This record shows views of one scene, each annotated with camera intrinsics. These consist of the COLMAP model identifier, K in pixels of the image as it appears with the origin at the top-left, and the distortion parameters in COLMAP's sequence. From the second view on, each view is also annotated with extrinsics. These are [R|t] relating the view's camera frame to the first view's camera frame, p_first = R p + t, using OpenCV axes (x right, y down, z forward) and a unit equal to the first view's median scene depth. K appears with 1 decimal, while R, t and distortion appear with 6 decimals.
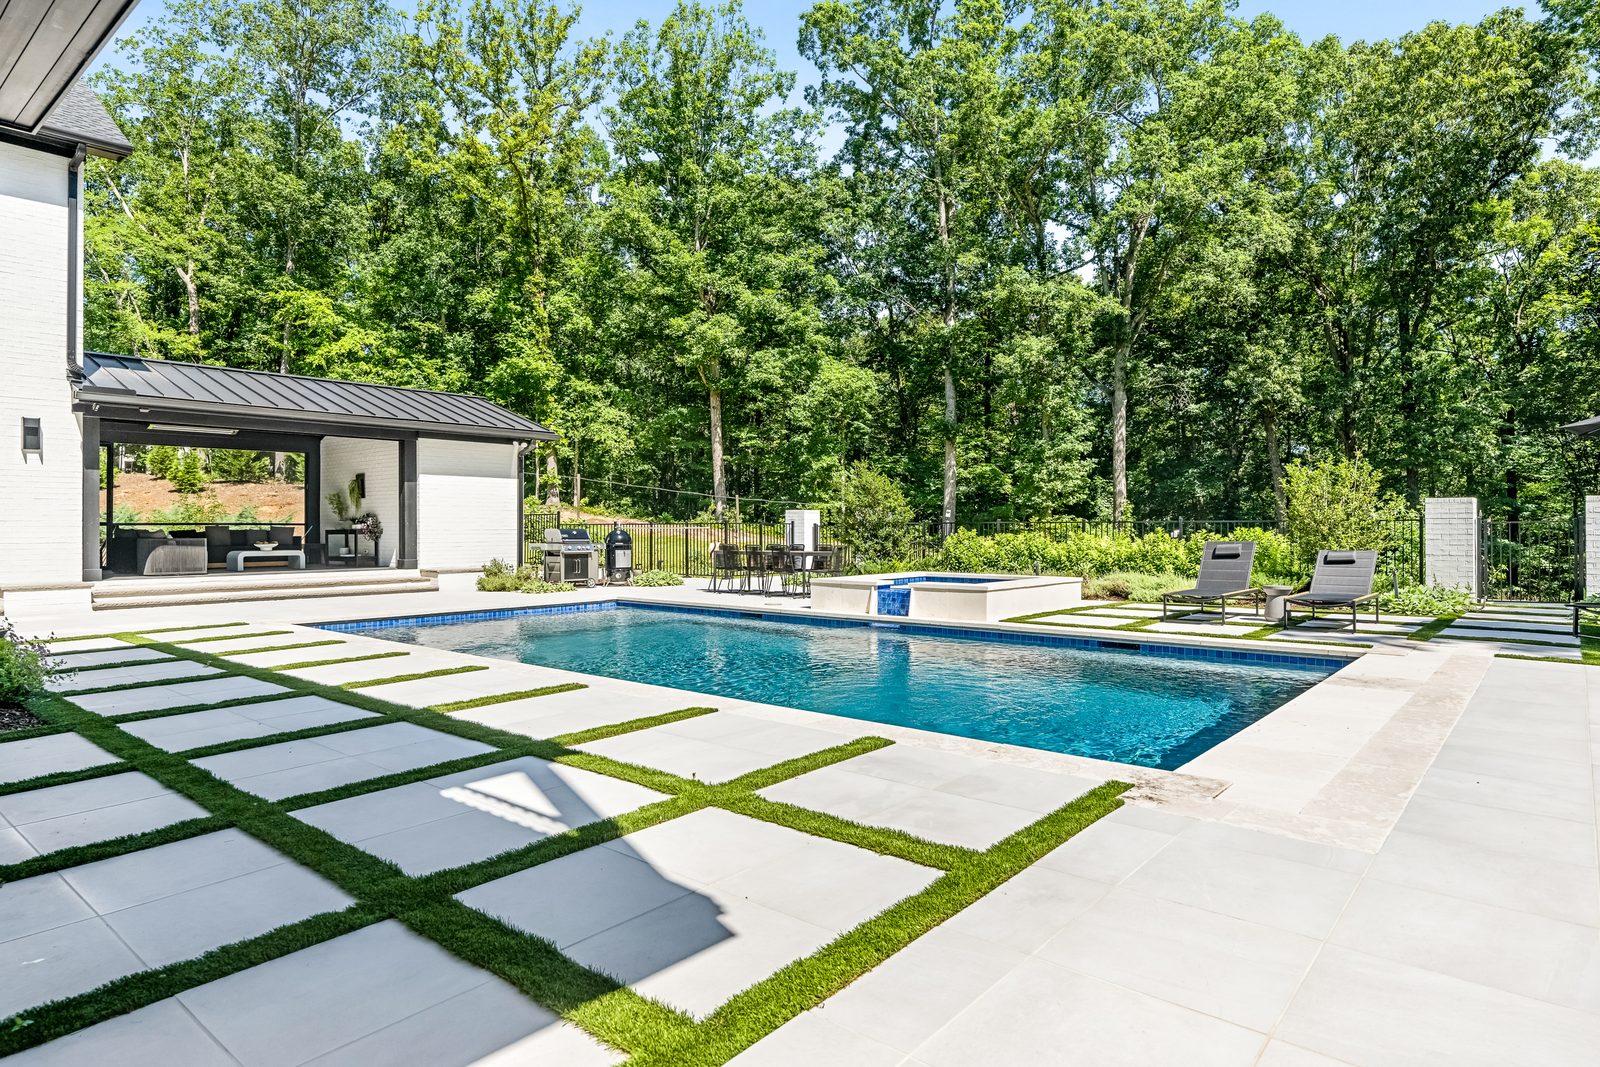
lens RADIAL K [[885.1, 0, 802.9], [0, 885.1, 511.6], [0, 0, 1]] dist [0.003671, -0.000191]
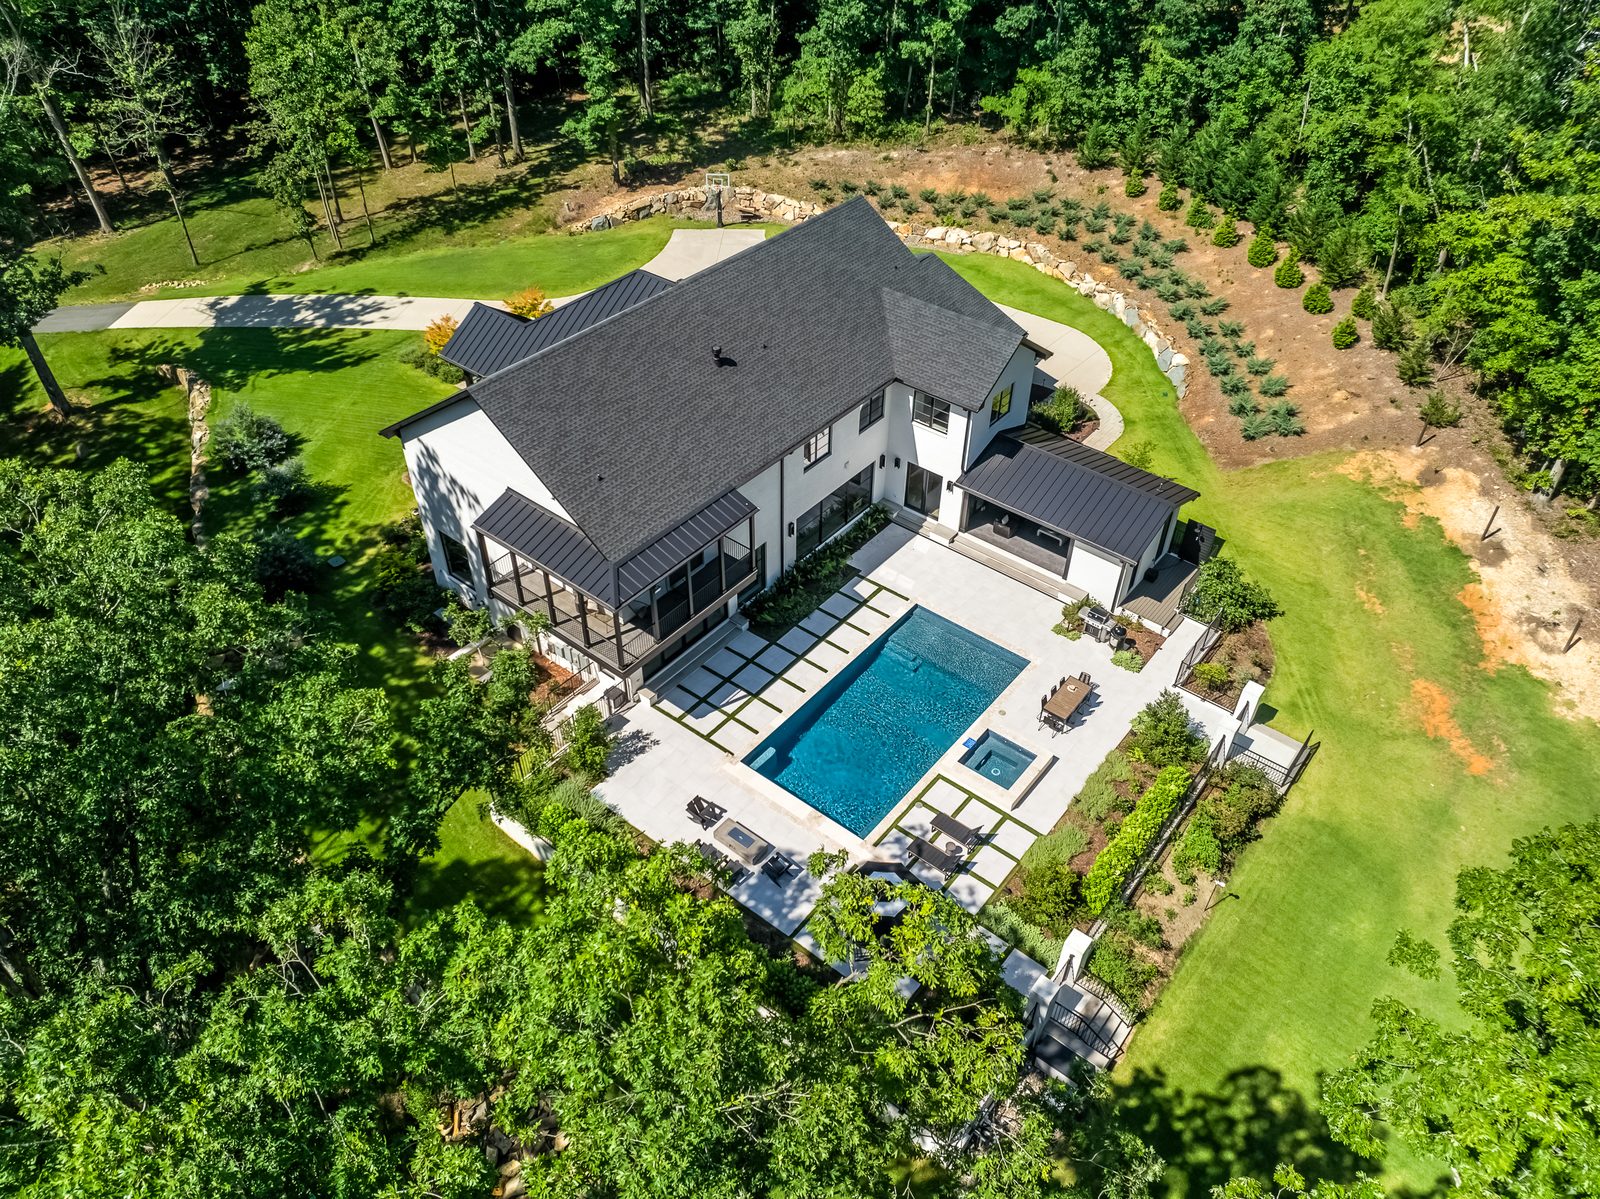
lens RADIAL K [[1152.8, 0, 800.0], [0, 1152.8, 599.5], [0, 0, 1]] dist [-0.031774, 0.002269]
pose [[0.020461, 0.656130, -0.754370, 1.780097], [0.007500, 0.754406, 0.656365, -1.846781], [0.999763, -0.019087, 0.010515, 0.372845]]
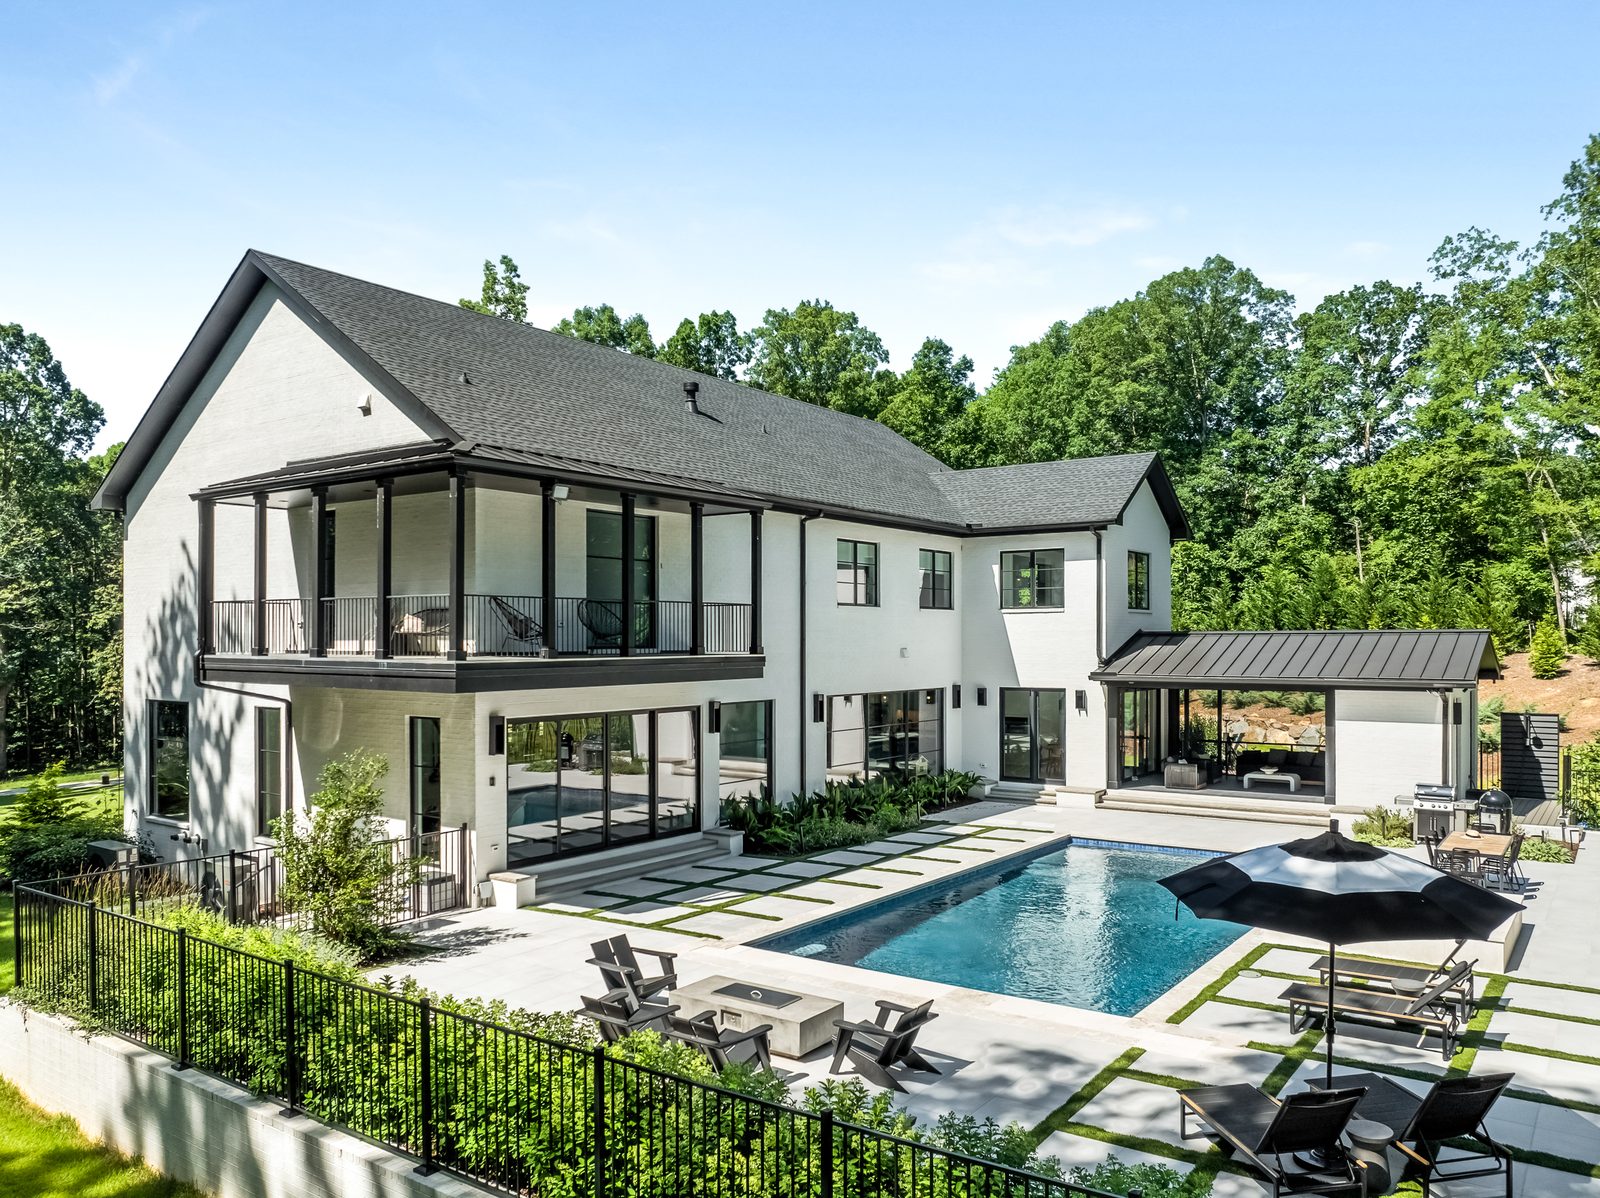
lens RADIAL K [[1203.7, 0, 821.7], [0, 1203.7, 613.4], [0, 0, 1]] dist [-0.035889, 0.001489]
pose [[0.086484, -0.018806, -0.996076, 1.123061], [0.022652, 0.999600, -0.016906, -0.183642], [0.995996, -0.021101, 0.086875, 0.246843]]
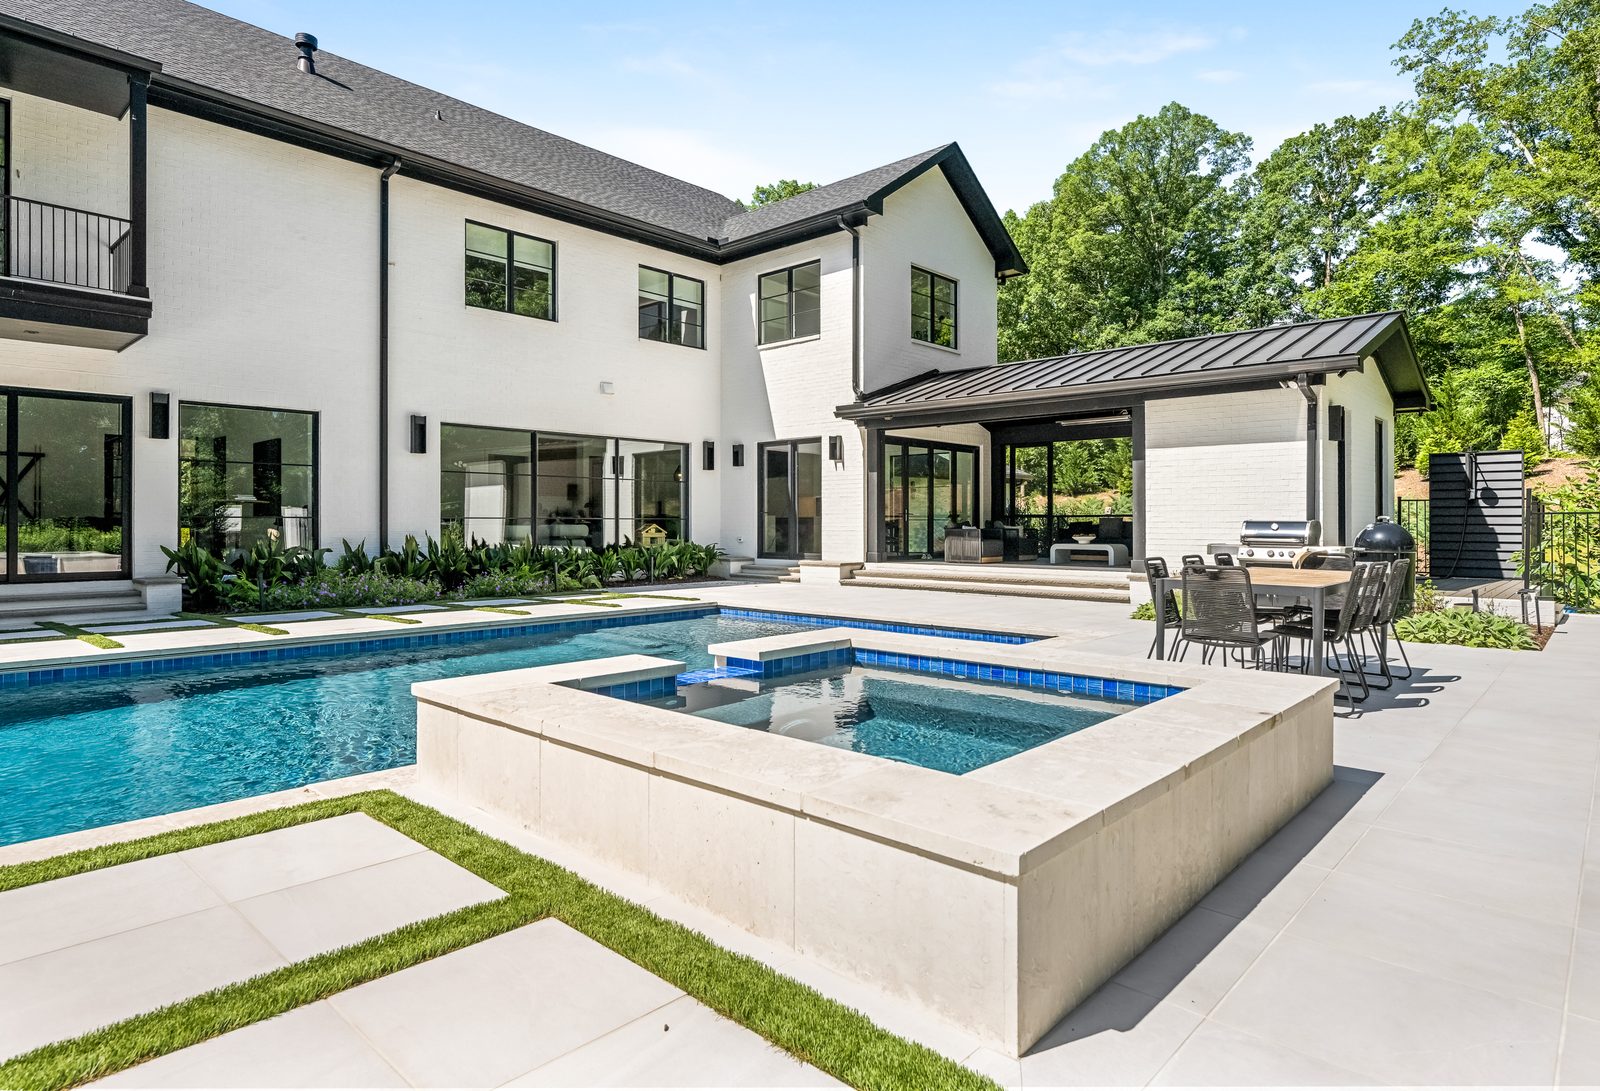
lens RADIAL K [[901.5, 0, 801.4], [0, 901.5, 506.0], [0, 0, 1]] dist [-0.000658, 0.001914]
pose [[-0.049943, -0.016865, -0.998610, 0.380607], [0.020562, 0.999628, -0.017910, 0.016746], [0.998540, -0.021428, -0.049577, 0.819211]]
